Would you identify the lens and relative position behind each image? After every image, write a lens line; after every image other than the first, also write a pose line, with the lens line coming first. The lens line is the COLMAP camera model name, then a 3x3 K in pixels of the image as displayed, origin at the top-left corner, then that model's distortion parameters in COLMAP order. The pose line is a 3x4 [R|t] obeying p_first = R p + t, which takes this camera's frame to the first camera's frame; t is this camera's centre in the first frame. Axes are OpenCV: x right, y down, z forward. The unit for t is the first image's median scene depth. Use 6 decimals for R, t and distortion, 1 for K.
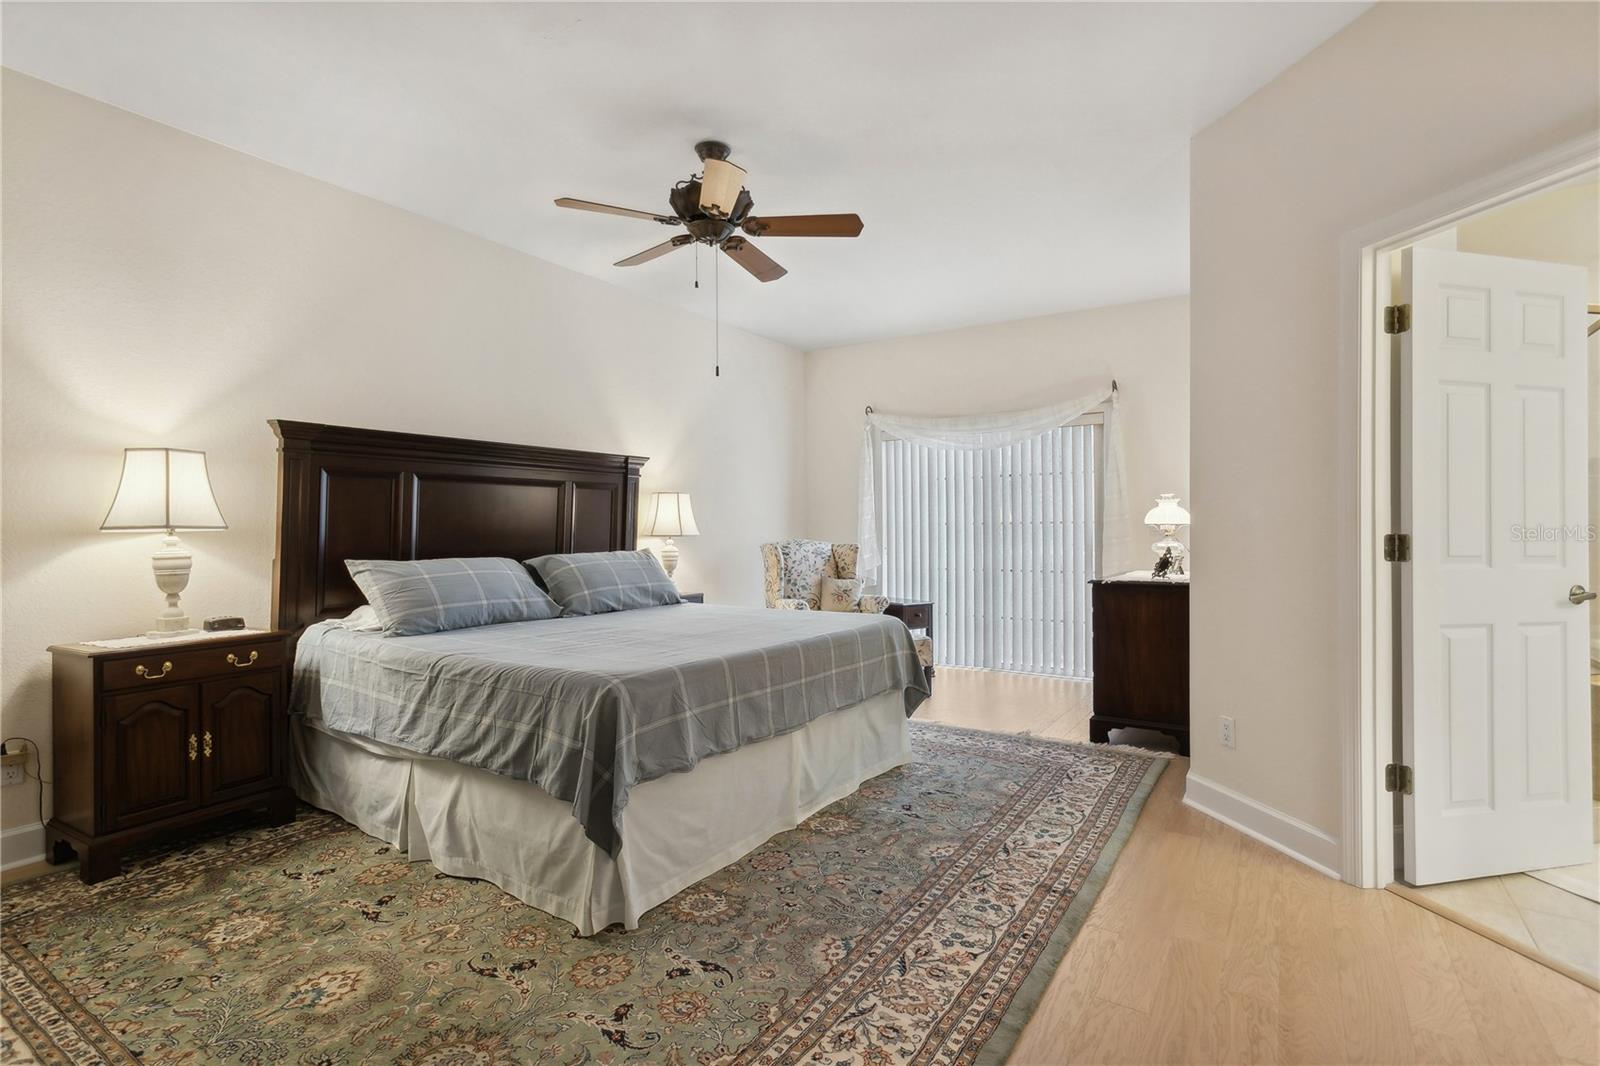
lens RADIAL K [[774.6, 0, 800.2], [0, 774.6, 524.5], [0, 0, 1]] dist [0.002207, 0.003758]
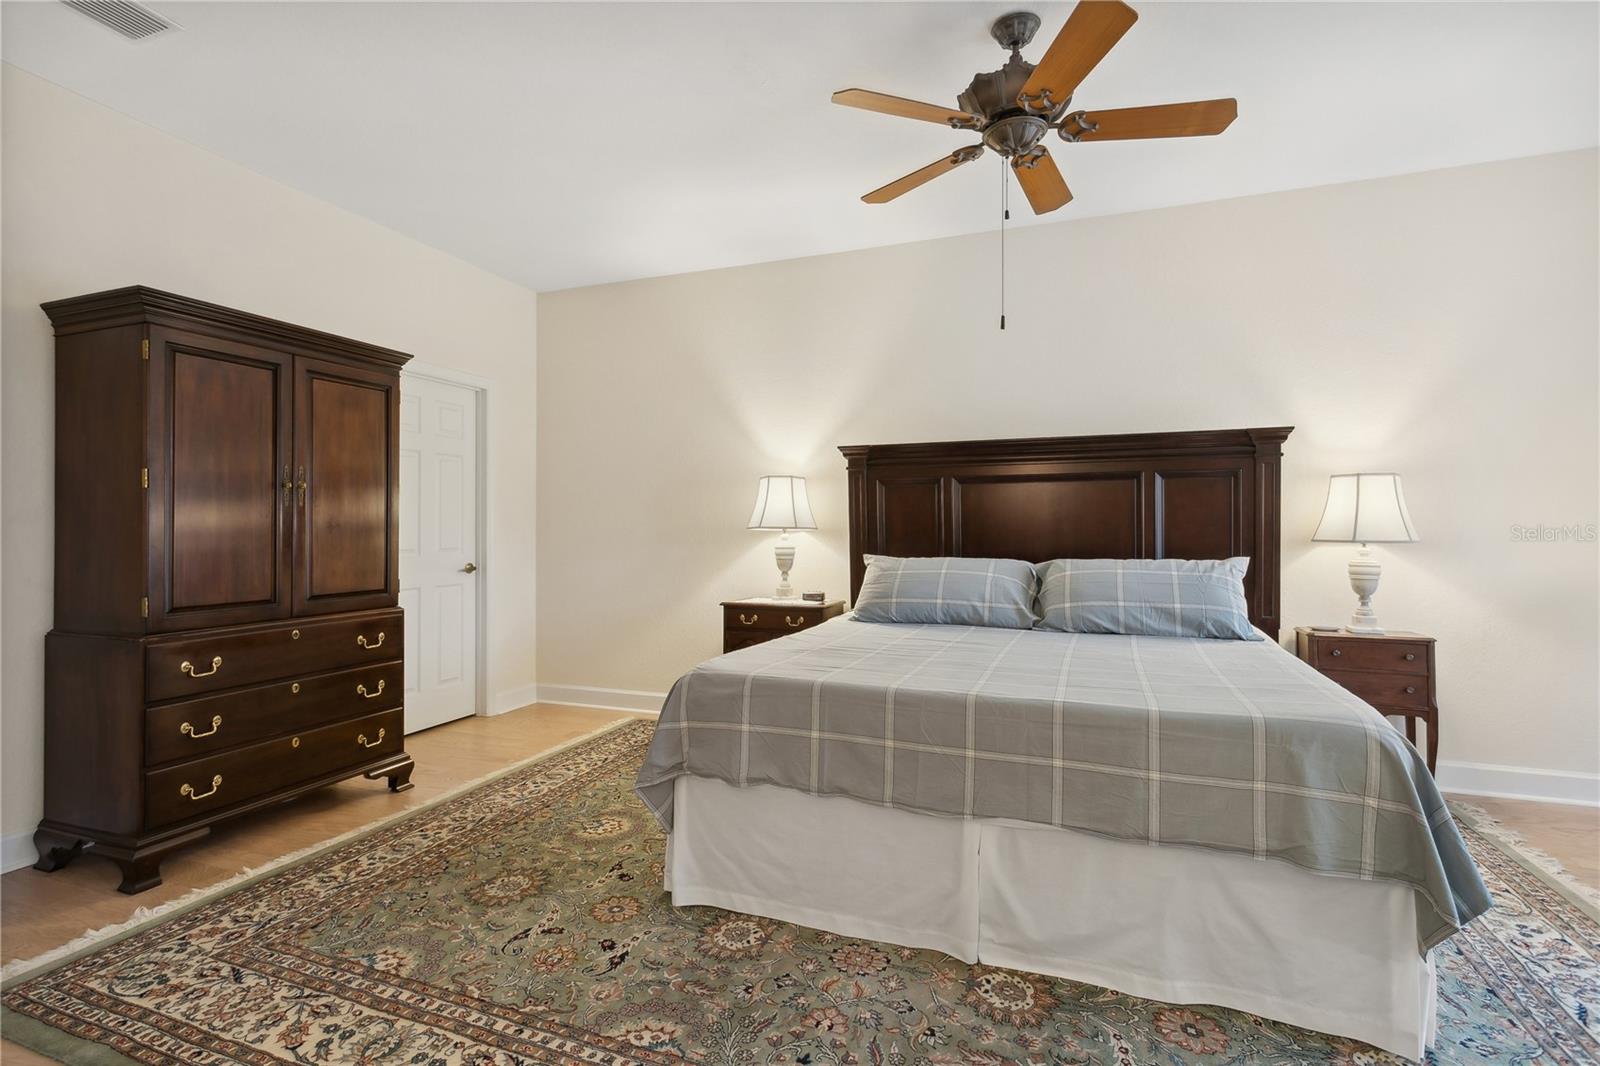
lens RADIAL K [[774.6, 0, 793.8], [0, 774.6, 532.8], [0, 0, 1]] dist [0.002207, 0.003758]
pose [[0.188832, 0.002527, -0.982006, 0.611228], [-0.001320, 0.999996, 0.002319, 0.010354], [0.982008, 0.000858, 0.188835, 0.692681]]
